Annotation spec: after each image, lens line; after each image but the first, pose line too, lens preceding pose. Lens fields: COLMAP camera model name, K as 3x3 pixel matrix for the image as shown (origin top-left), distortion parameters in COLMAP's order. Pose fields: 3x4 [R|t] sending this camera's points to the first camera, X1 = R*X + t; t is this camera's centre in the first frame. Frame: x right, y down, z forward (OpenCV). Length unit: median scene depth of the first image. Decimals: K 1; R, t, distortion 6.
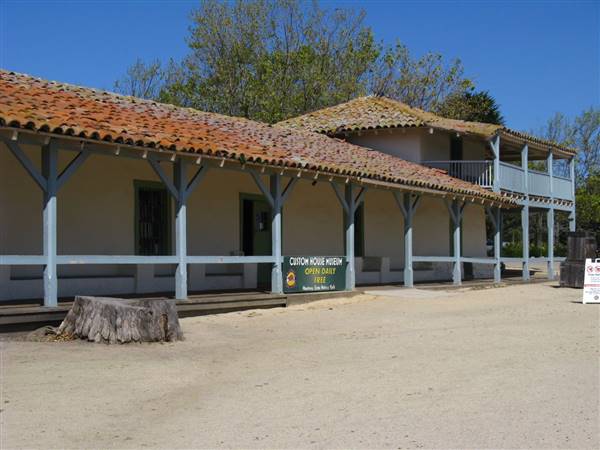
lens RADIAL K [[1107.5, 0, 300.0], [0, 1107.5, 225.0], [0, 0, 1]] dist [0.003308, 0.054171]
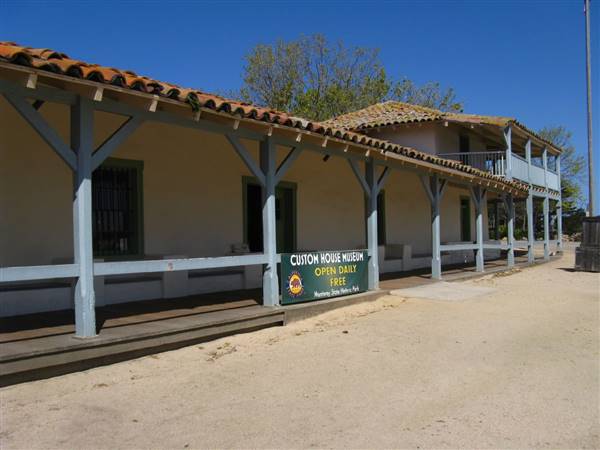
lens RADIAL K [[645.6, 0, 300.0], [0, 645.6, 225.0], [0, 0, 1]] dist [-0.167314, 0.025678]
pose [[0.997831, -0.014974, -0.064102, 0.021499], [0.015664, 0.999824, 0.010279, 0.004218], [0.063936, -0.011260, 0.997890, 0.499826]]
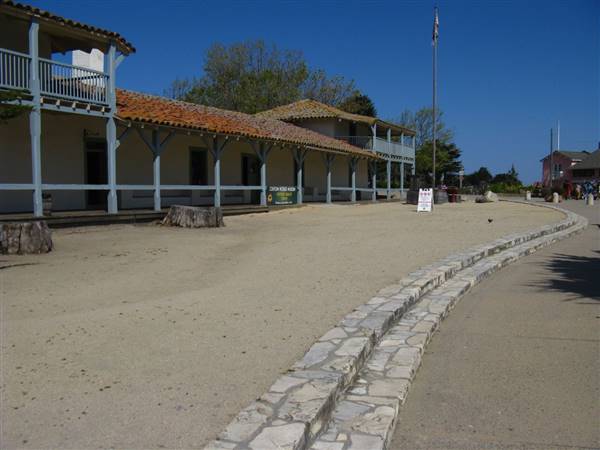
lens RADIAL K [[645.6, 0, 300.0], [0, 645.6, 225.0], [0, 0, 1]] dist [-0.167314, 0.025678]
pose [[0.997742, 0.001277, 0.067145, -0.027677], [-0.007004, 0.996345, 0.085136, -0.000674], [-0.066791, -0.085414, 0.994104, -0.112230]]
